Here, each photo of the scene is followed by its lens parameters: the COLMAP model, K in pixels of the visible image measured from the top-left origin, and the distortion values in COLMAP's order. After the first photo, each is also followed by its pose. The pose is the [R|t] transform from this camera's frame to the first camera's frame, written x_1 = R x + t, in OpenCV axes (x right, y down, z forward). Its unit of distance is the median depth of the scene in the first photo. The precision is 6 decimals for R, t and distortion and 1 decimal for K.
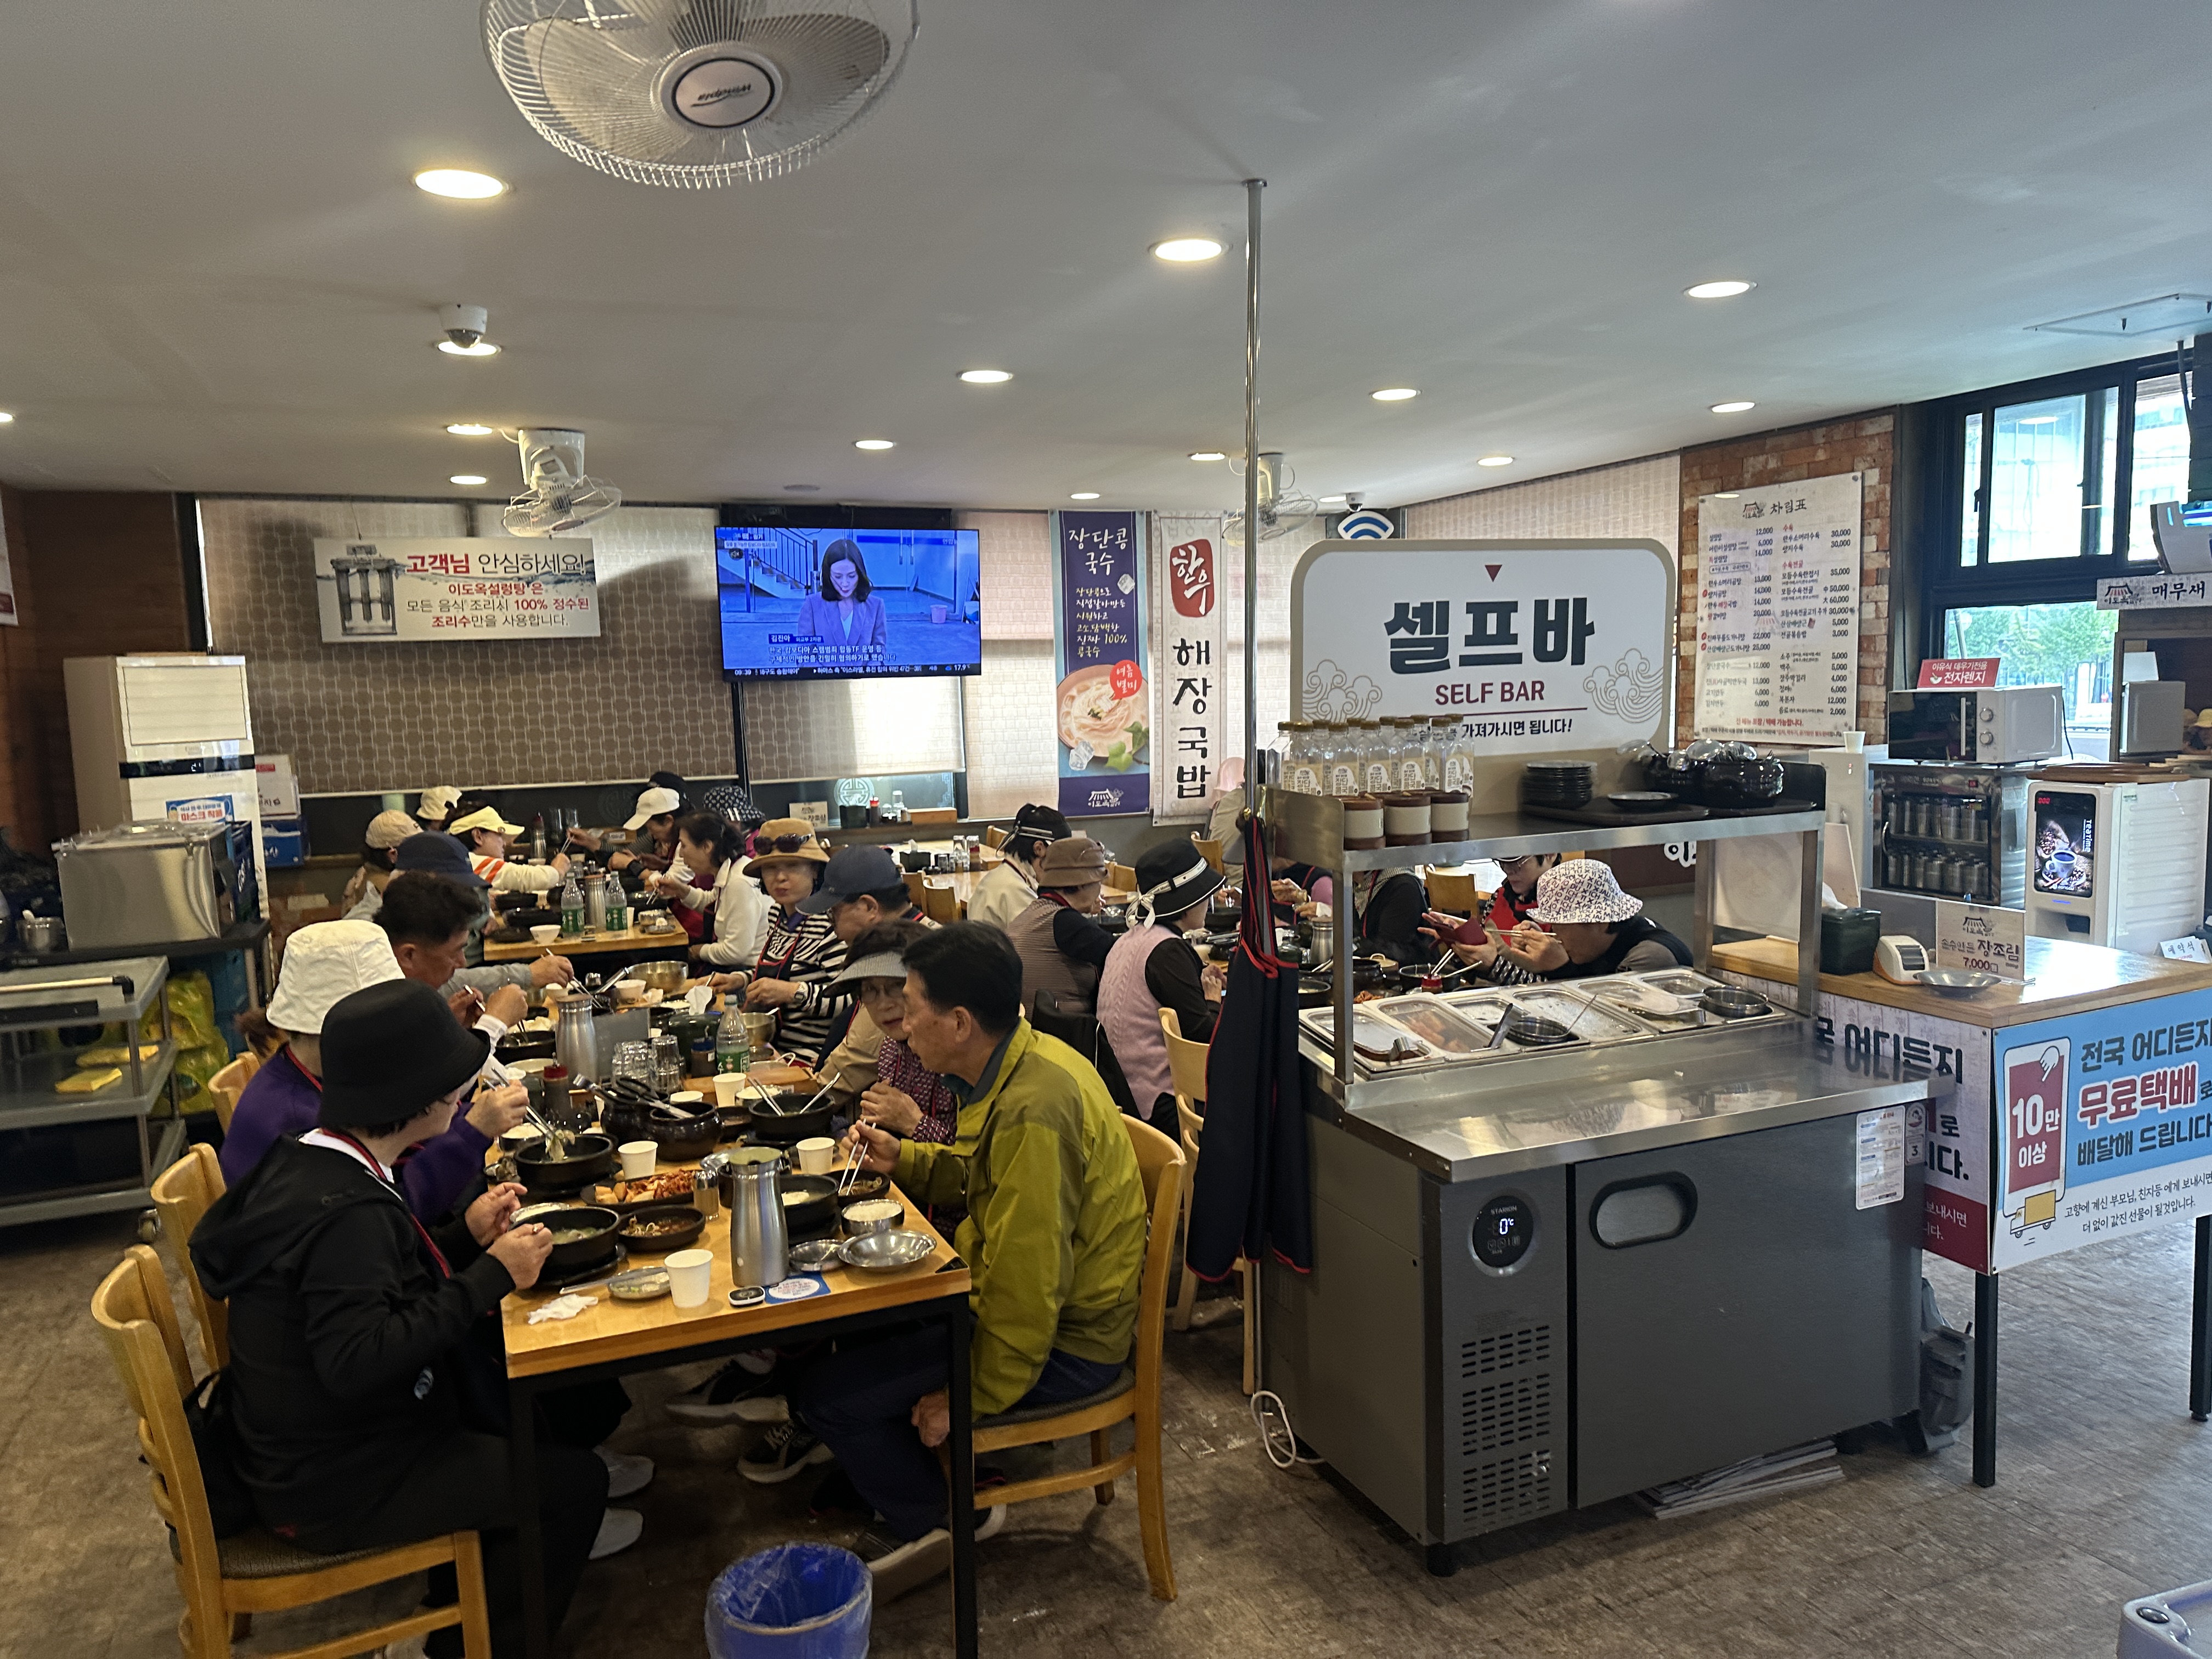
lens RADIAL K [[1523.2, 0, 1112.6], [0, 1523.2, 833.1], [0, 0, 1]] dist [0.082632, 0.002469]
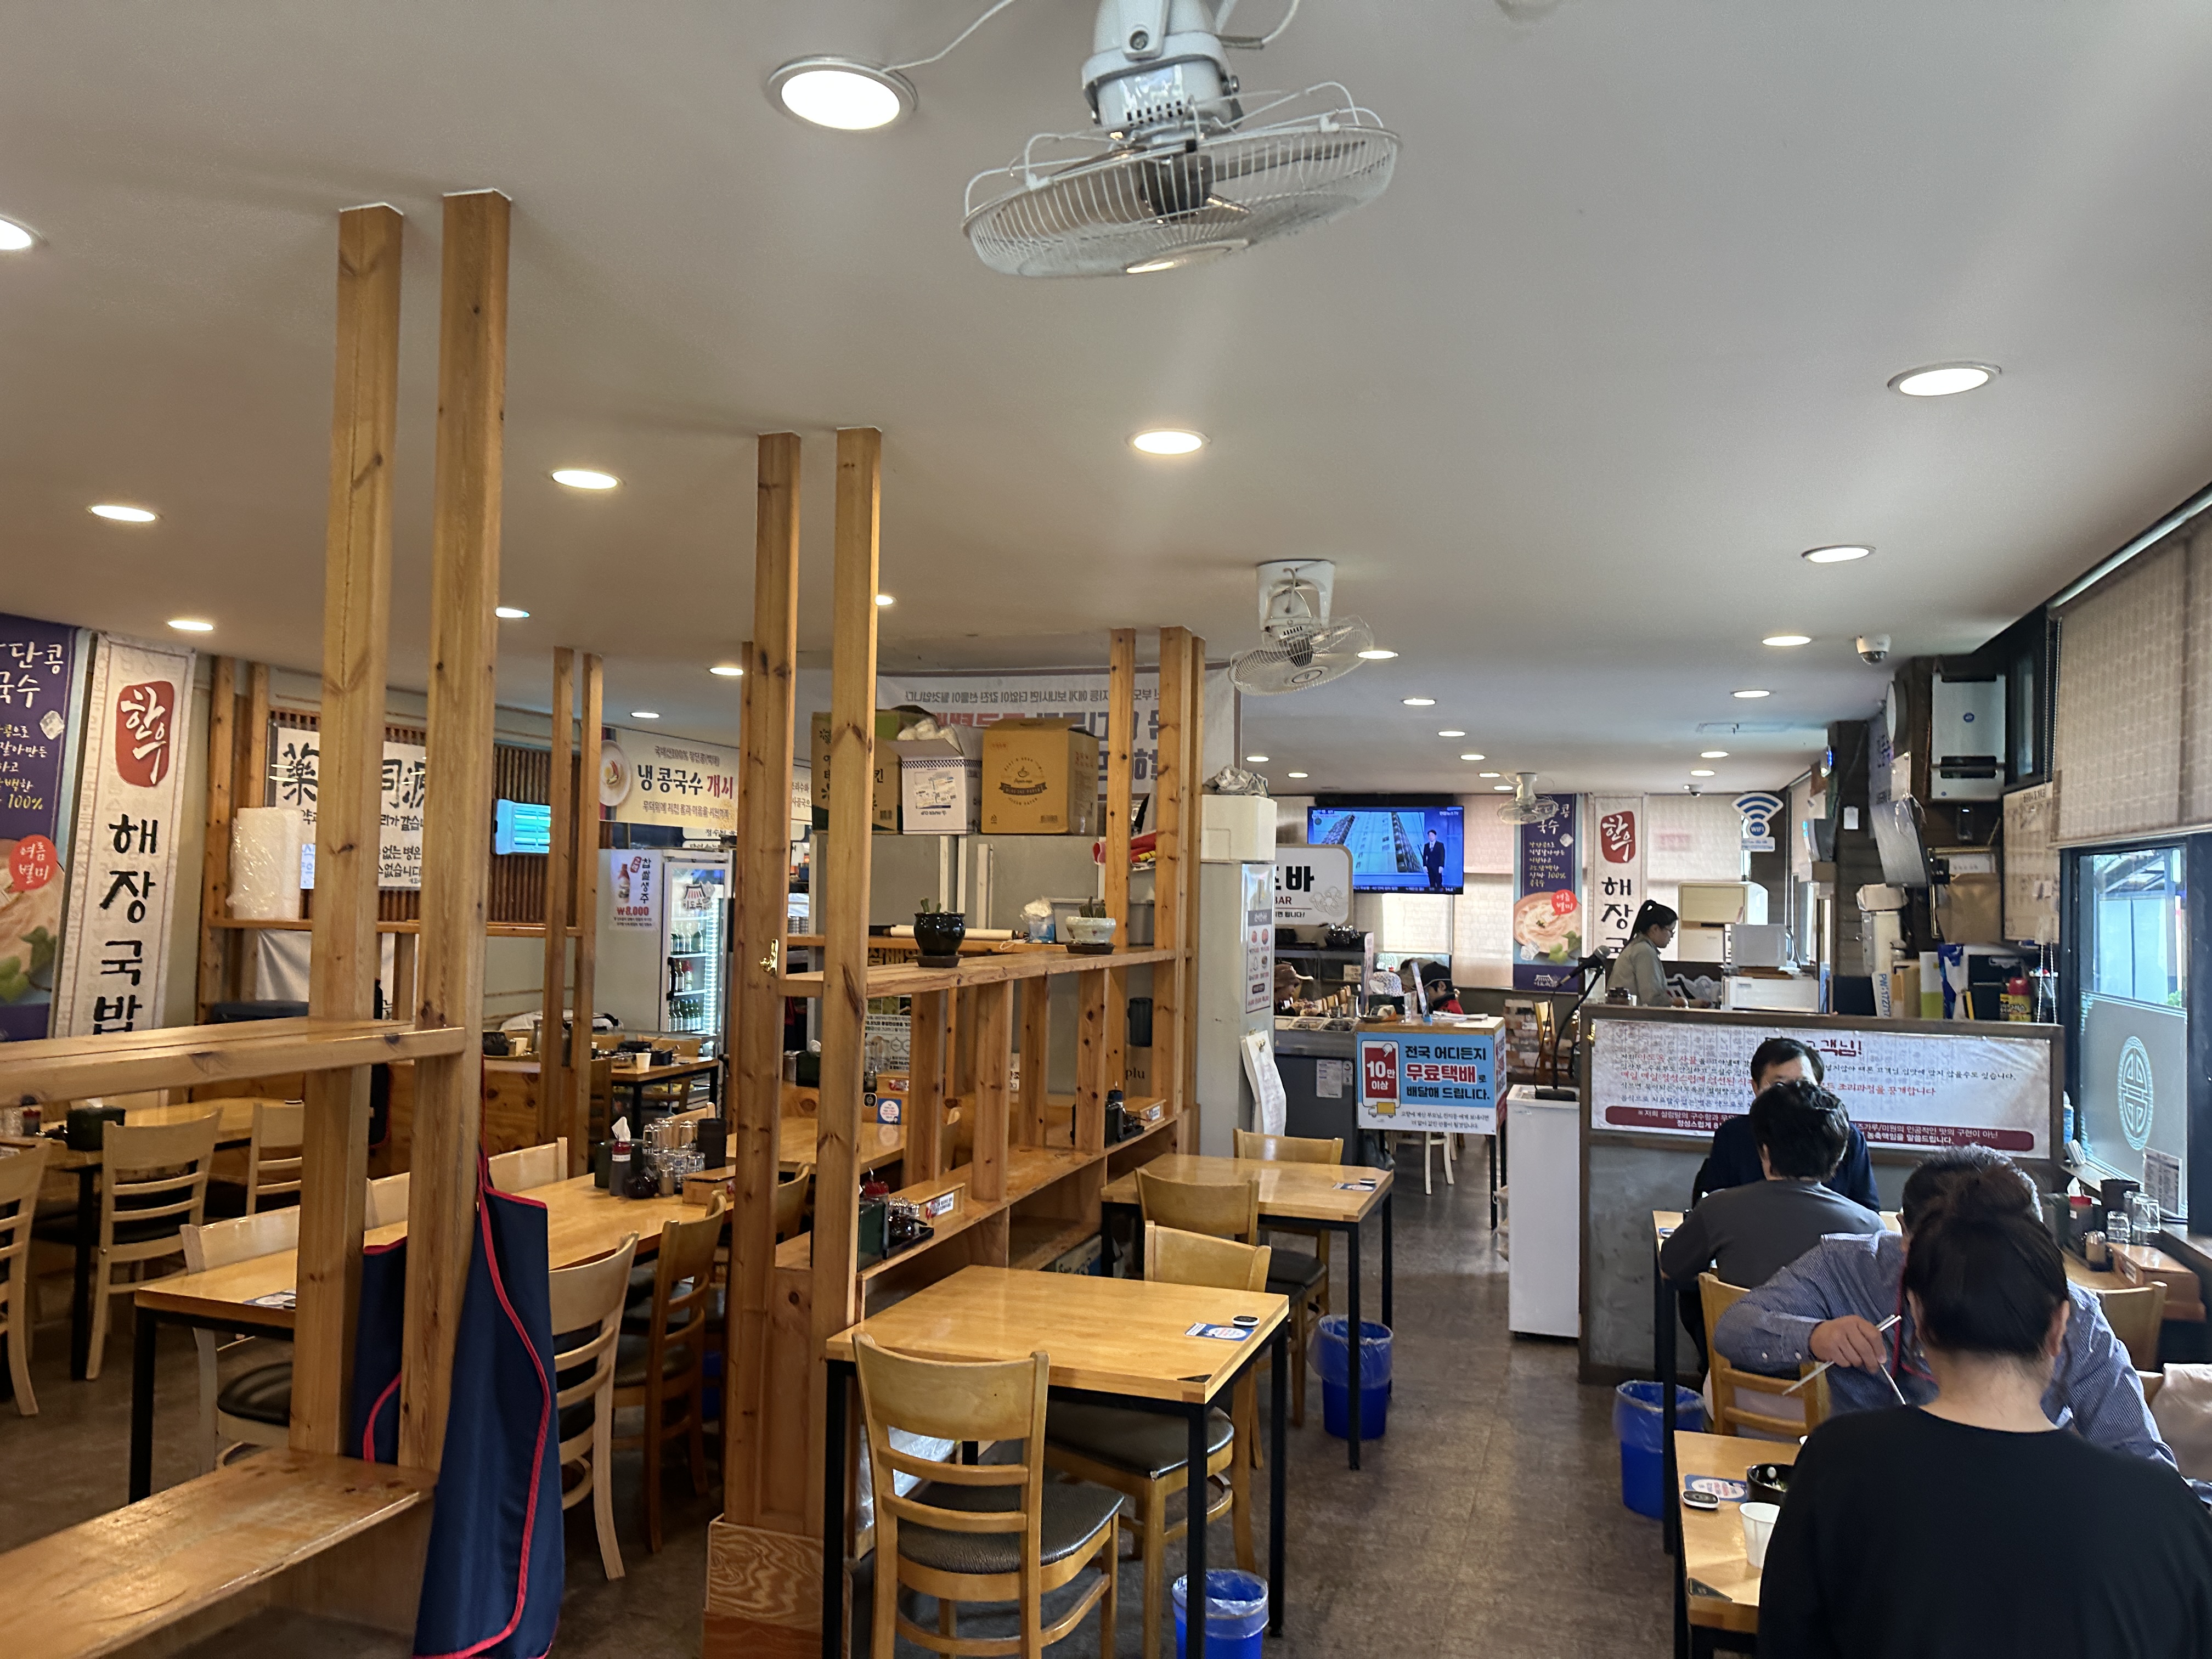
lens RADIAL K [[1523.2, 0, 1106.9], [0, 1523.2, 825.7], [0, 0, 1]] dist [0.082632, 0.002469]
pose [[0.754334, 0.015290, -0.656313, 0.669720], [-0.110516, 0.988418, -0.103995, 0.032428], [0.647122, 0.150981, 0.747288, -0.444004]]
